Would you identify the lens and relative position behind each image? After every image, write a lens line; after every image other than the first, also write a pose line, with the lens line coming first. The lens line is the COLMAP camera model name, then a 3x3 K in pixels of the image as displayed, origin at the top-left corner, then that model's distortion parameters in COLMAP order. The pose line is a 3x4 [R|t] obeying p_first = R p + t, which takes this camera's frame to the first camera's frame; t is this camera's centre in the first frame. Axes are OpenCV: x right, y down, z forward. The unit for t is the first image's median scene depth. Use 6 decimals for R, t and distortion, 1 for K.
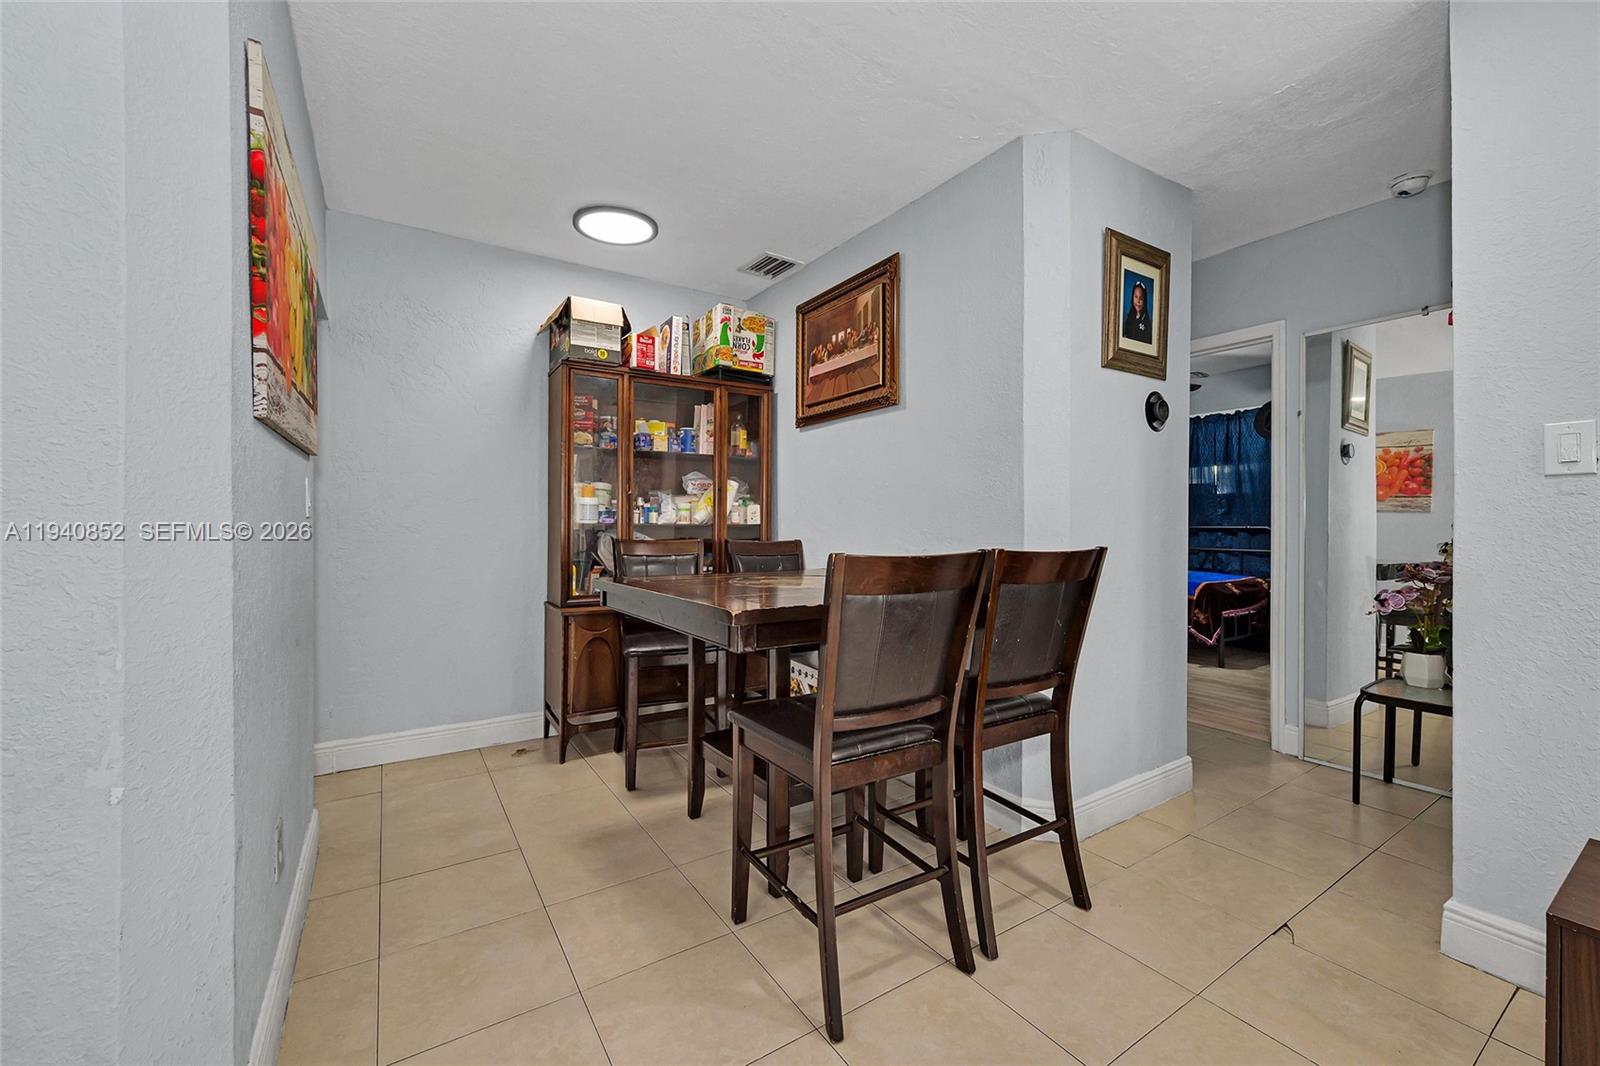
lens RADIAL K [[647.0, 0, 786.4], [0, 647.0, 518.5], [0, 0, 1]] dist [-0.002009, -0.000099]
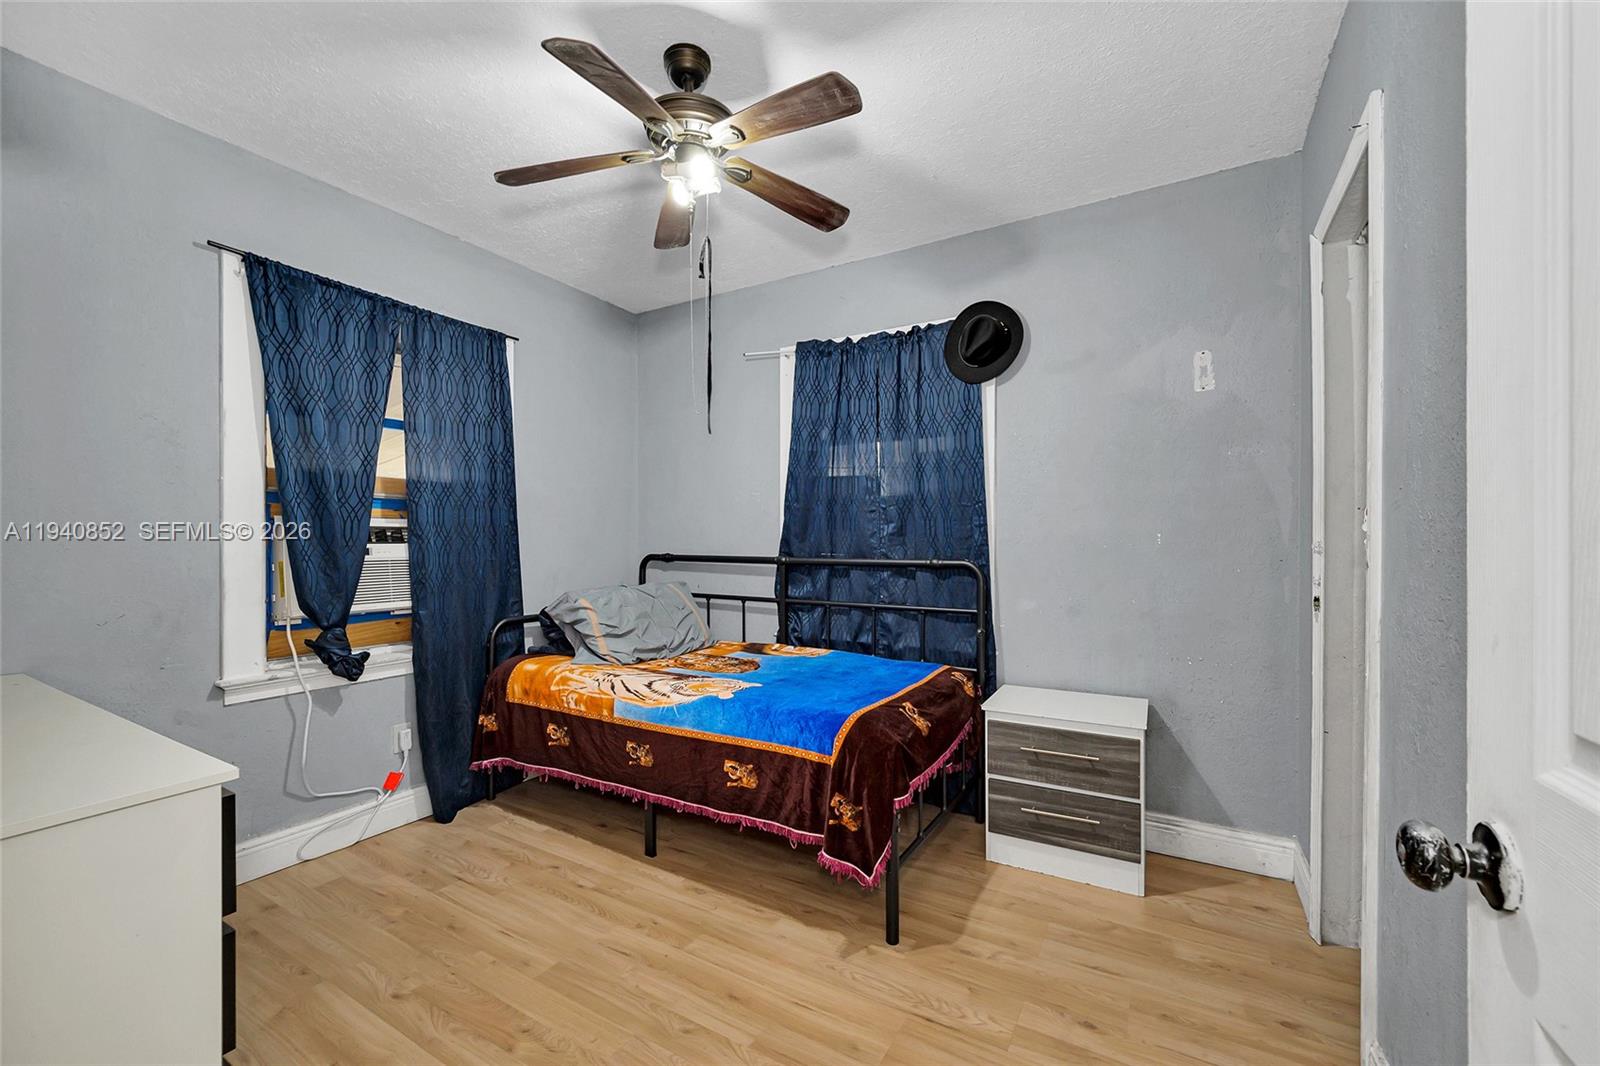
lens RADIAL K [[647.0, 0, 800.5], [0, 647.0, 544.3], [0, 0, 1]] dist [-0.002009, -0.000099]
pose [[0.893563, -0.003712, 0.448922, 0.396439], [0.003094, 0.999993, 0.002111, -0.002175], [-0.448927, -0.000498, 0.893569, 0.596878]]
